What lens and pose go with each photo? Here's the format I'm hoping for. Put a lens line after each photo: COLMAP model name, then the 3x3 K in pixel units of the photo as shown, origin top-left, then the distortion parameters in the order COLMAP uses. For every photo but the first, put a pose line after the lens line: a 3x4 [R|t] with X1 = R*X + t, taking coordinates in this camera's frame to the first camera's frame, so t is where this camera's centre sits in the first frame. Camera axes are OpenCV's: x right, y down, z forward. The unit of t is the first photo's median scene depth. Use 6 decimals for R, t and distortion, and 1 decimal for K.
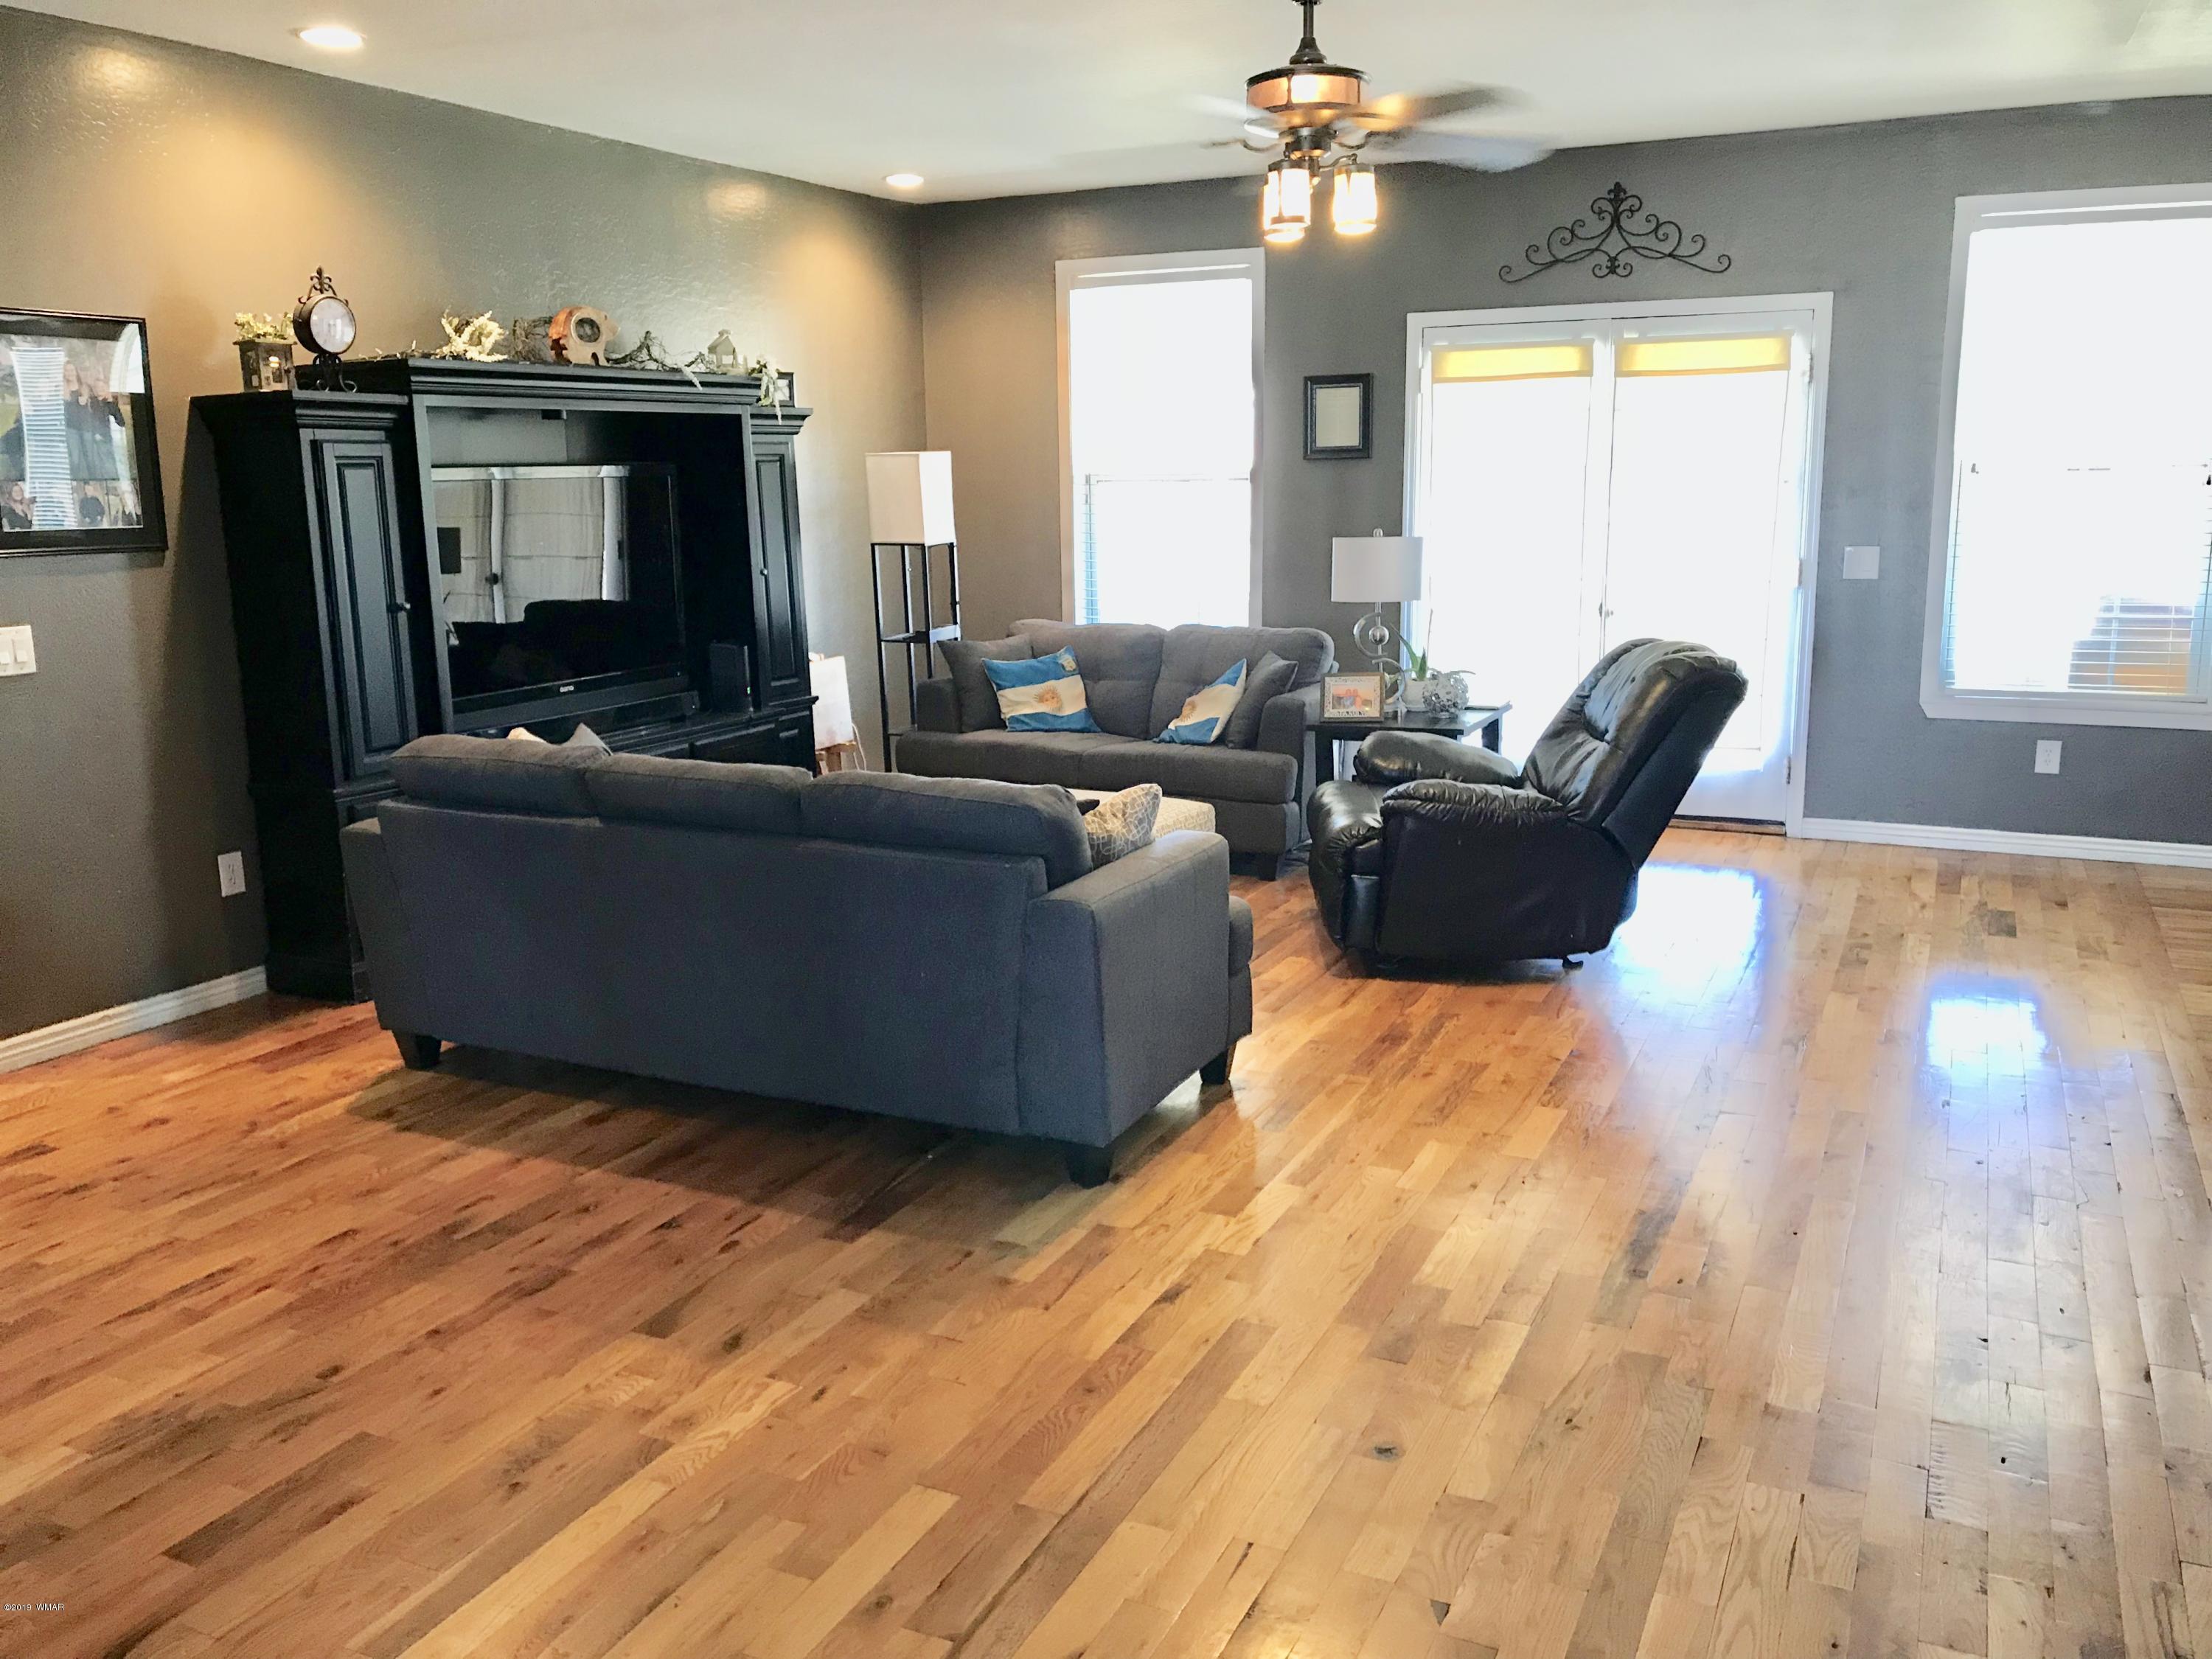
lens RADIAL K [[1842.5, 0, 1109.4], [0, 1842.5, 815.3], [0, 0, 1]] dist [0.086895, -0.127570]
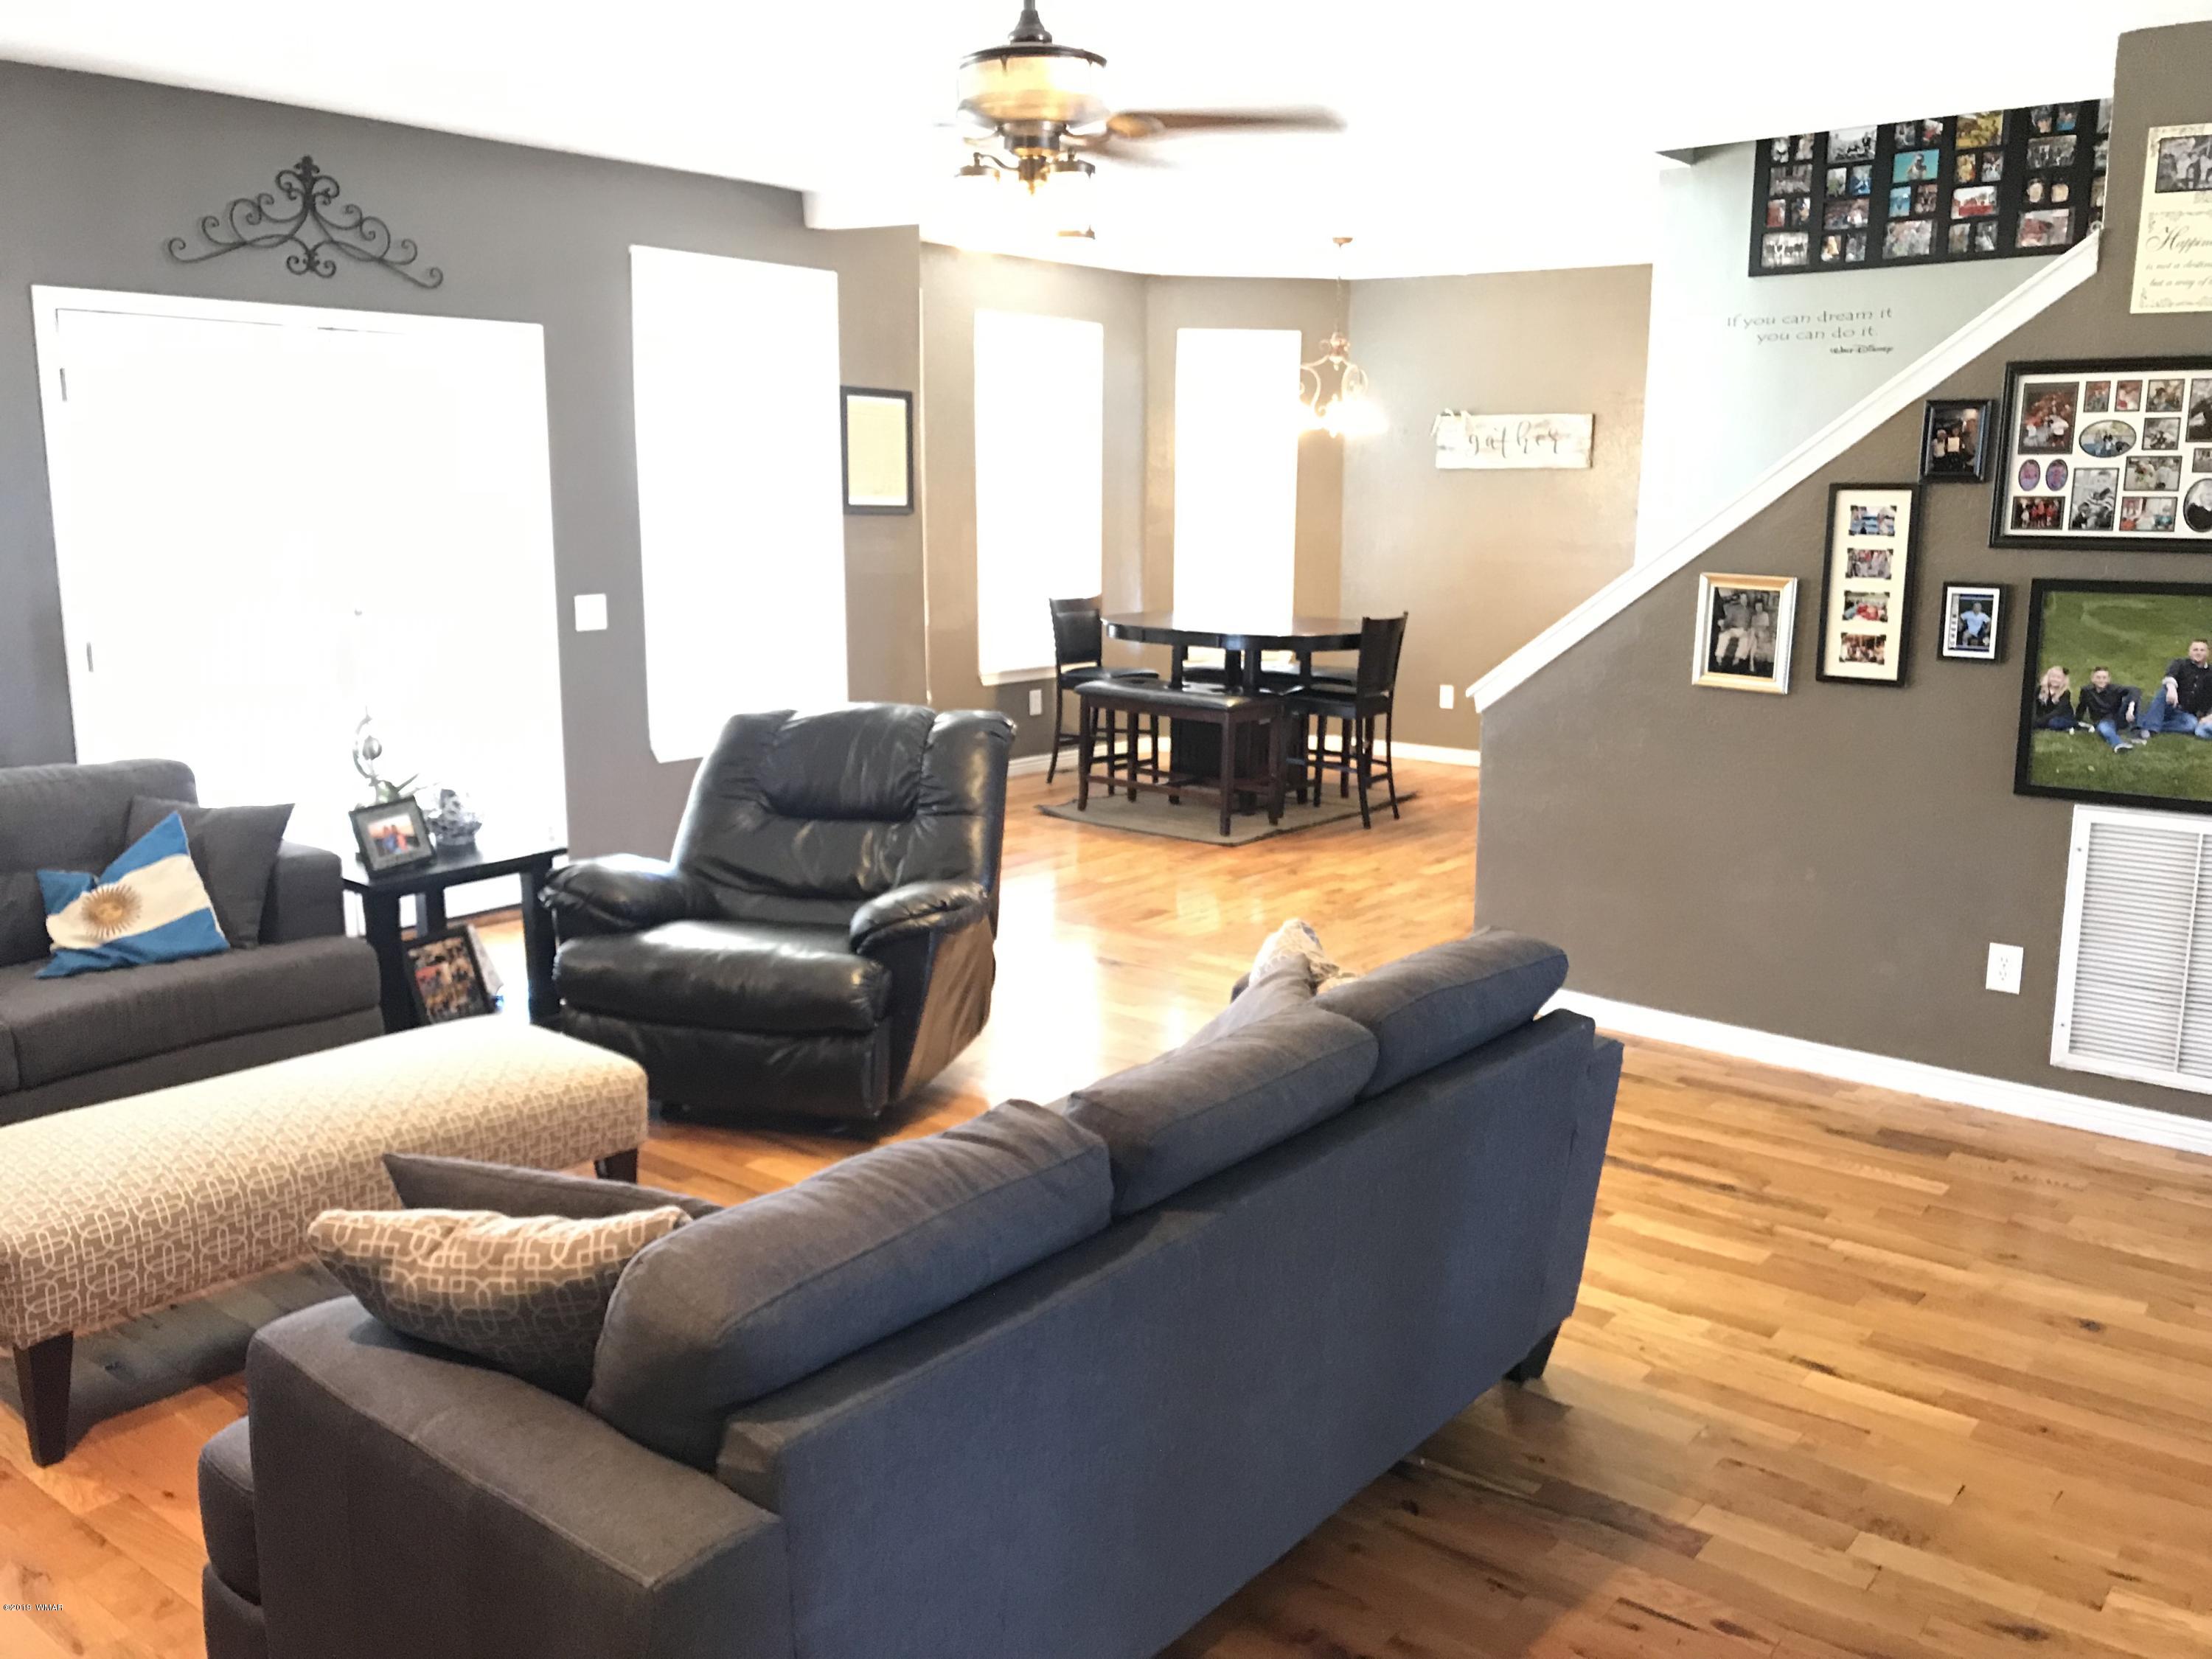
lens RADIAL K [[1842.5, 0, 1109.4], [0, 1842.5, 815.3], [0, 0, 1]] dist [0.086895, -0.127570]
pose [[0.219105, -0.168132, 0.961106, -0.482078], [0.175399, 0.975781, 0.130713, -0.114469], [-0.959806, 0.139937, 0.243288, 0.538266]]
